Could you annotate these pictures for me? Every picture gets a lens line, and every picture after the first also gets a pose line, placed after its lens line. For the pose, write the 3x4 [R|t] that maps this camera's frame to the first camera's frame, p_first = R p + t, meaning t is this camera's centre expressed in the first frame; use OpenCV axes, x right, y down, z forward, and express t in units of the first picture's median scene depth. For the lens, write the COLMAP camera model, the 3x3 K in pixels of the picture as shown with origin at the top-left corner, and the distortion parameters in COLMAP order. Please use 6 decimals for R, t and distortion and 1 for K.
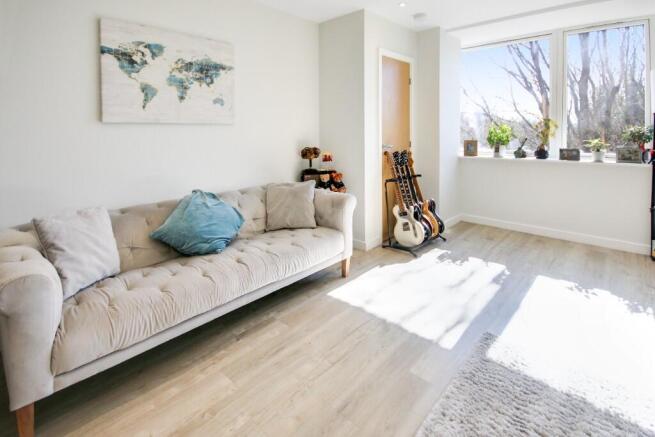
lens RADIAL K [[297.0, 0, 327.5], [0, 297.0, 133.2], [0, 0, 1]] dist [0.000032, 0.000149]
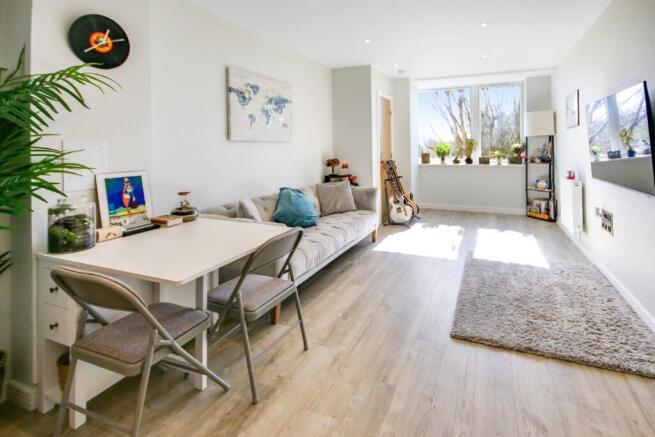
lens RADIAL K [[297.0, 0, 327.5], [0, 297.0, 133.2], [0, 0, 1]] dist [0.000032, 0.000149]
pose [[0.955976, 0.014383, 0.293091, -0.565455], [0.001638, 0.998521, -0.054342, 0.005652], [-0.293439, 0.052430, 0.954539, -0.379512]]
